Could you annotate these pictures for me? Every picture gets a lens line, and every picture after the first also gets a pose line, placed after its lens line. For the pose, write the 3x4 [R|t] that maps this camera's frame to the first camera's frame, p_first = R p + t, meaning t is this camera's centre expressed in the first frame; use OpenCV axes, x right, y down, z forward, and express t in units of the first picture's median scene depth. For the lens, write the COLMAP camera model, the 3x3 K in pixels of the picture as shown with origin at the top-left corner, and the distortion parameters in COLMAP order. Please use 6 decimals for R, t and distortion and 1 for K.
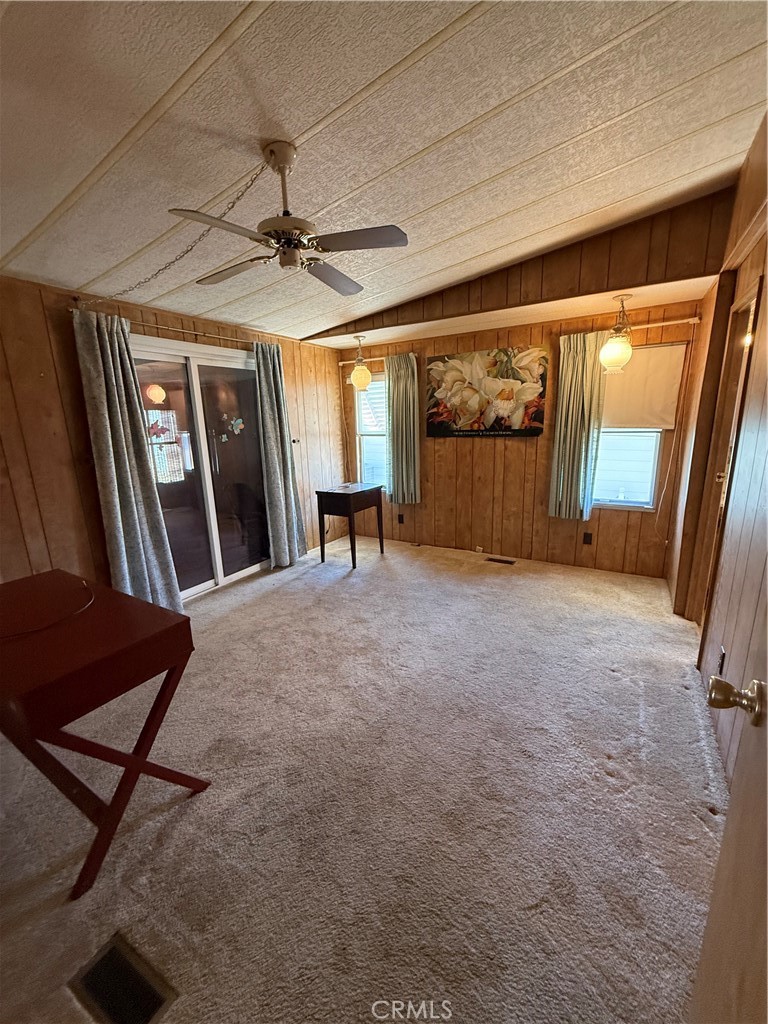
lens RADIAL K [[408.2, 0, 384.2], [0, 408.2, 509.3], [0, 0, 1]] dist [0.000368, -0.000003]
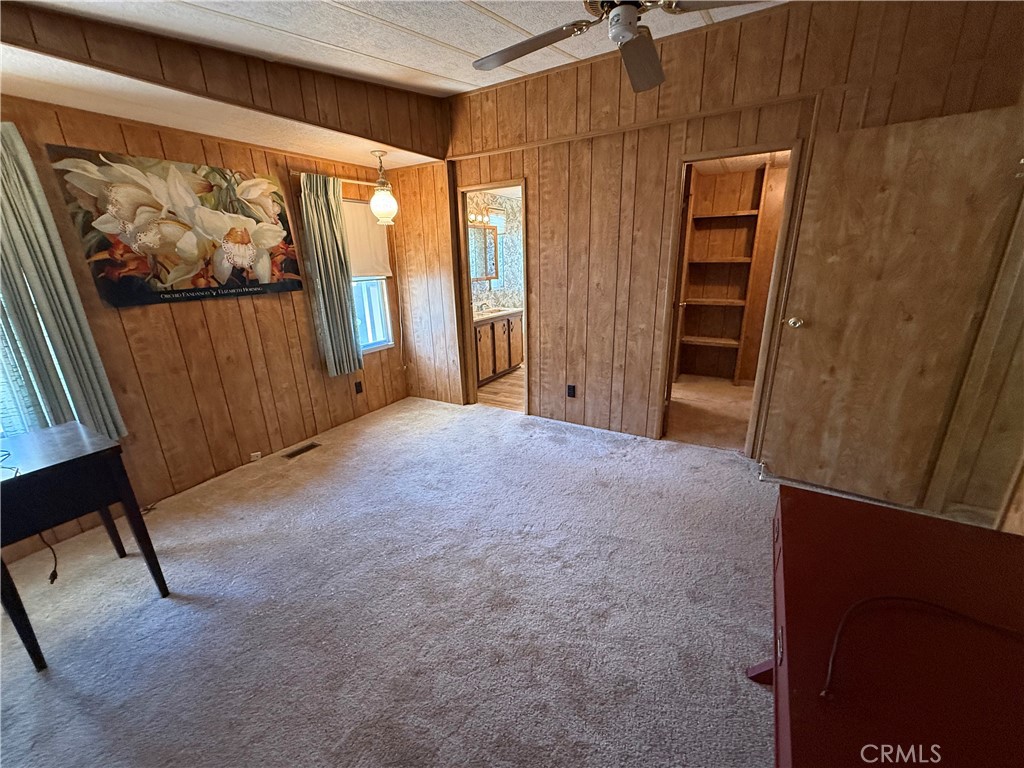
lens RADIAL K [[408.2, 0, 509.3], [0, 408.2, 383.7], [0, 0, 1]] dist [0.000368, -0.000003]
pose [[-0.001407, -0.269590, 0.962974, -0.464125], [0.247334, 0.932962, 0.261549, -0.106682], [-0.968929, 0.238544, 0.065366, 0.543981]]
